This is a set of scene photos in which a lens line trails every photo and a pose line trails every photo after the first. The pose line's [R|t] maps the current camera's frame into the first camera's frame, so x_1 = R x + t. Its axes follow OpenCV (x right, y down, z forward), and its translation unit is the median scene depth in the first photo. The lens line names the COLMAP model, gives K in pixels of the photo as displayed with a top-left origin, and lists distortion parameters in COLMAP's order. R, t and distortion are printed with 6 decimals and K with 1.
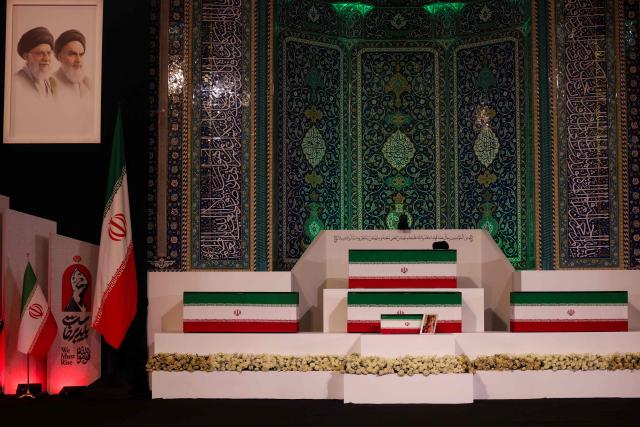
lens RADIAL K [[1316.9, 0, 362.6], [0, 1316.9, 180.5], [0, 0, 1]] dist [-0.184789, 0.000000]
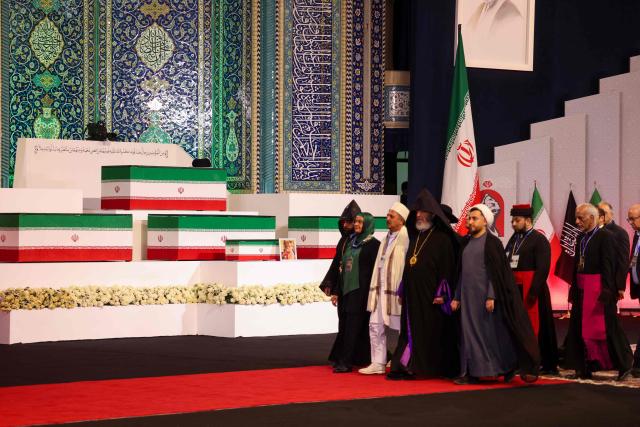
lens RADIAL K [[1852.6, 0, 318.3], [0, 1852.6, 209.2], [0, 0, 1]] dist [0.288049, 0.000000]
pose [[0.742418, 0.010774, 0.669851, -0.715353], [-0.066340, 0.996139, 0.057504, 0.003035], [-0.666645, -0.087130, 0.740266, 0.012748]]
